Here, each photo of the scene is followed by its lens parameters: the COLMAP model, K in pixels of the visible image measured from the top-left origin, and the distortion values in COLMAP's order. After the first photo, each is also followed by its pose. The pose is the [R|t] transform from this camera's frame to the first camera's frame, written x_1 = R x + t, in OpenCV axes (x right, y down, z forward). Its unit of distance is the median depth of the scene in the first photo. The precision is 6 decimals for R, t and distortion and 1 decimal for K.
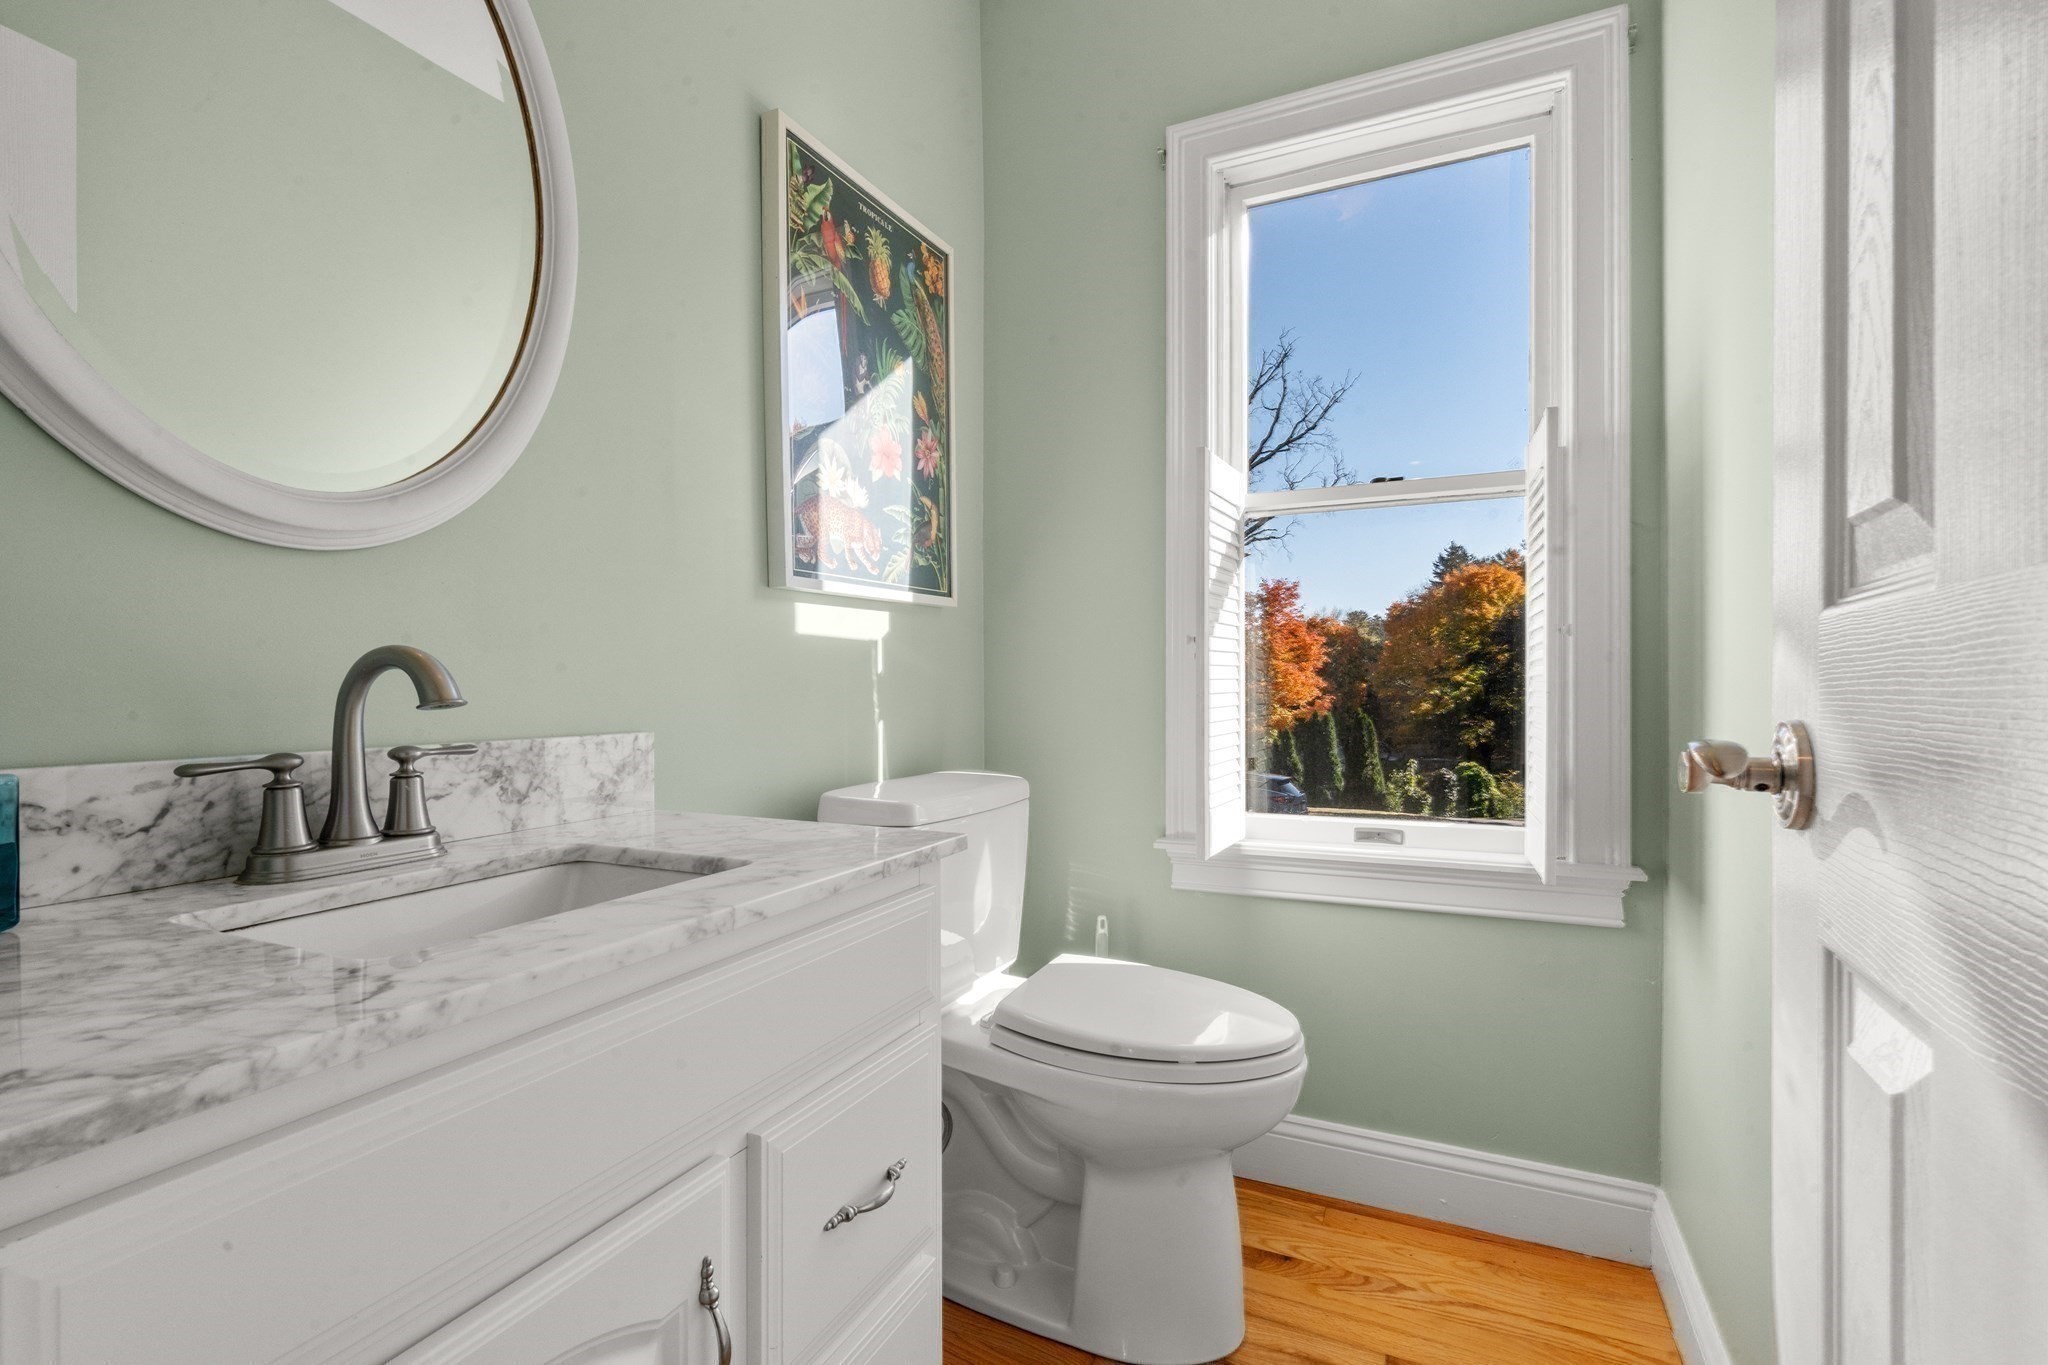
lens RADIAL K [[938.3, 0, 1022.8], [0, 938.3, 692.5], [0, 0, 1]] dist [0.007091, -0.000063]
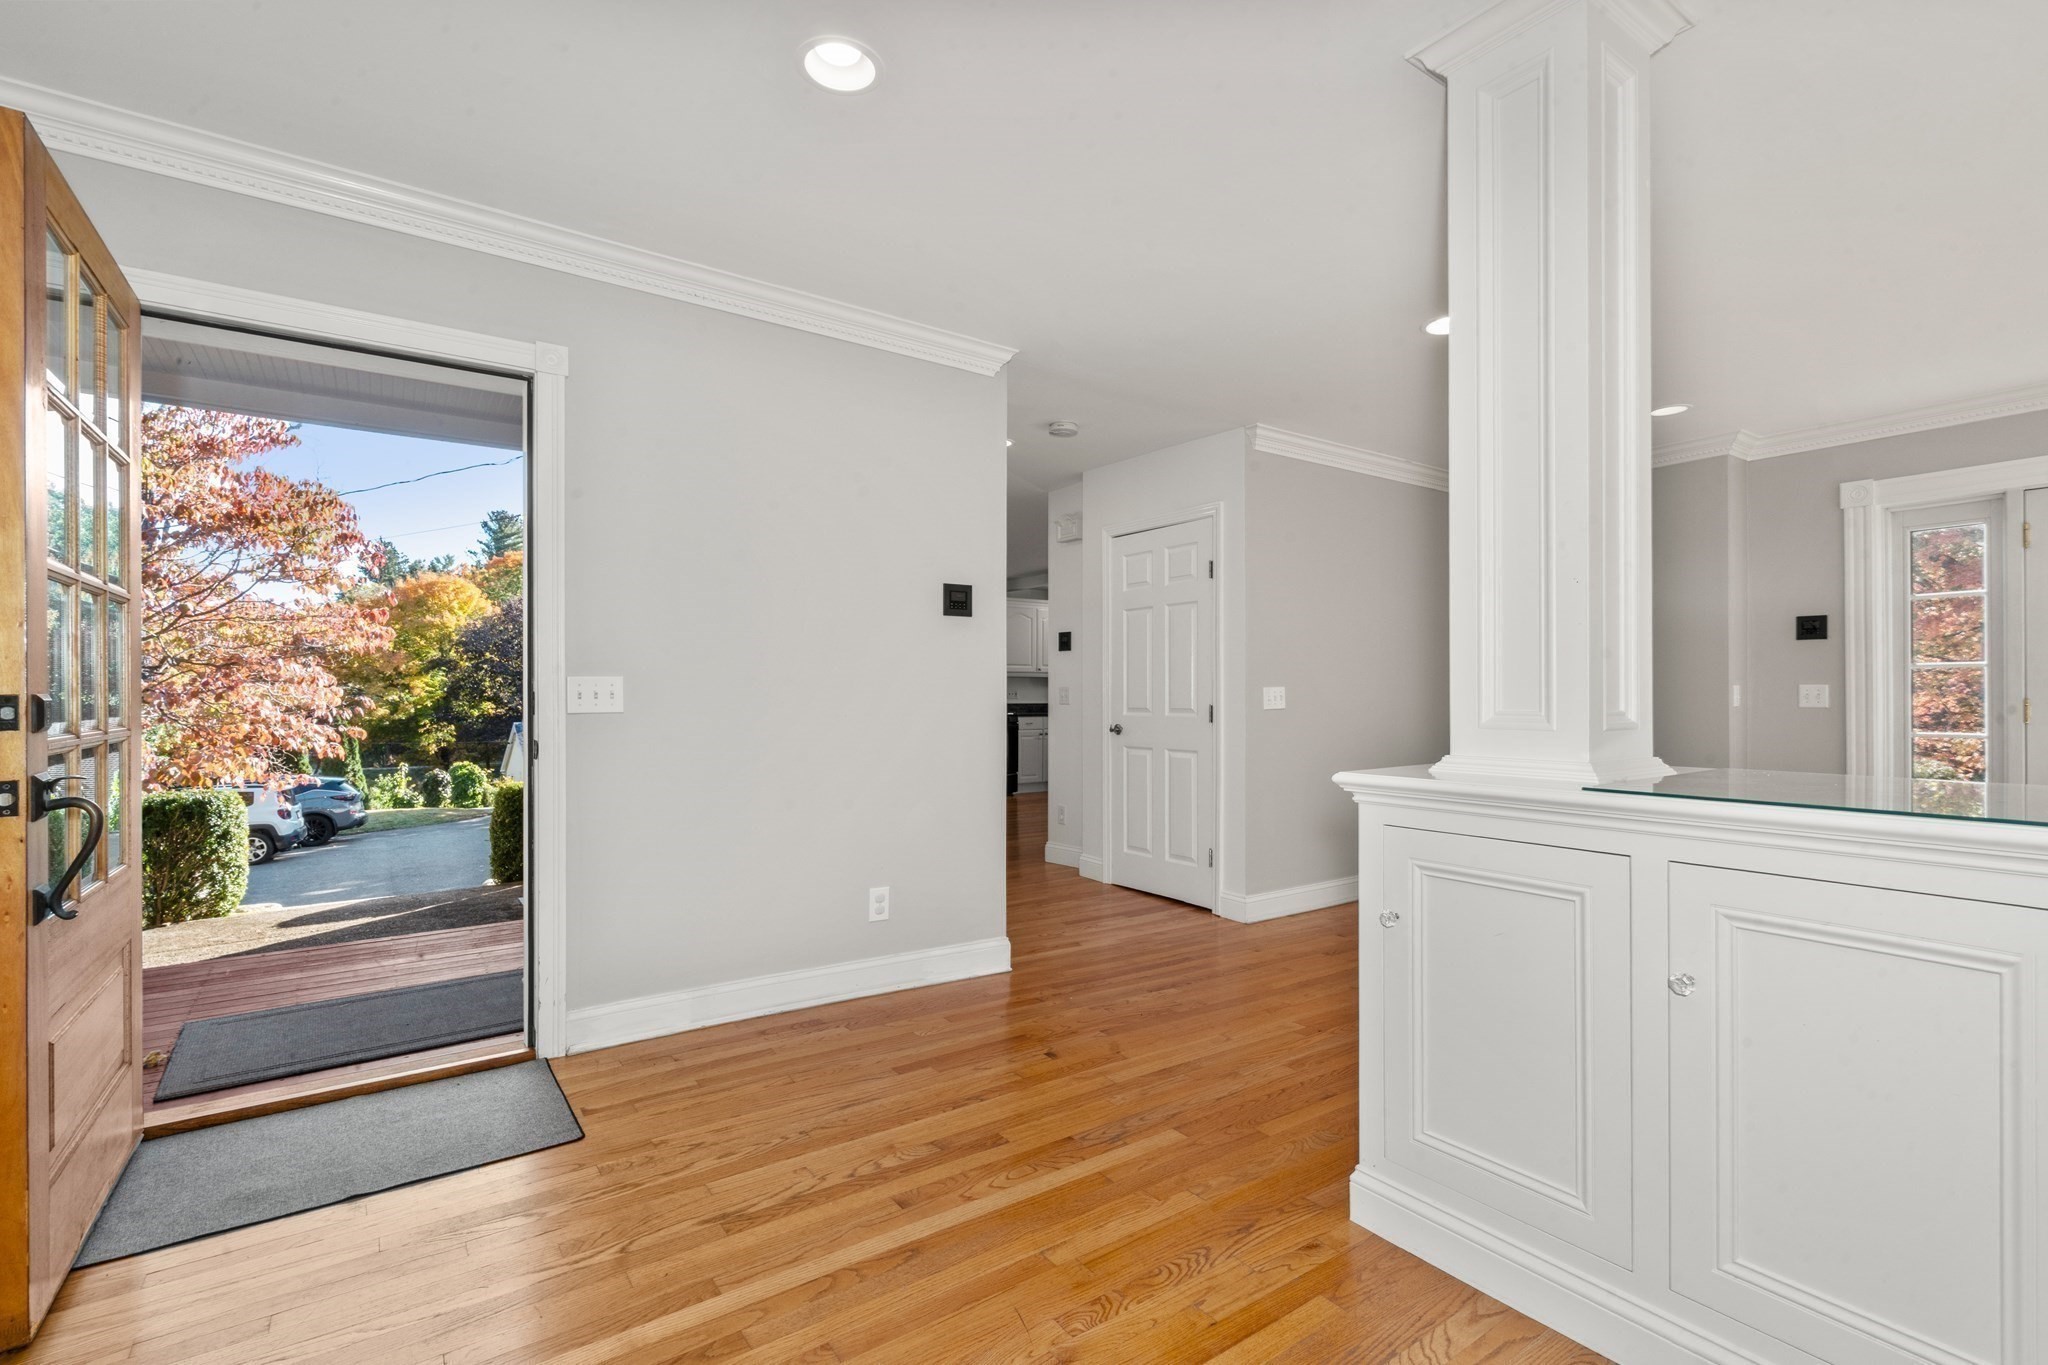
lens RADIAL K [[938.3, 0, 1029.2], [0, 938.3, 691.1], [0, 0, 1]] dist [0.007091, -0.000063]
pose [[0.500799, 0.006882, 0.865536, -0.138408], [-0.002442, 0.999976, -0.006538, -0.003990], [-0.865560, 0.001161, 0.500804, -0.128189]]
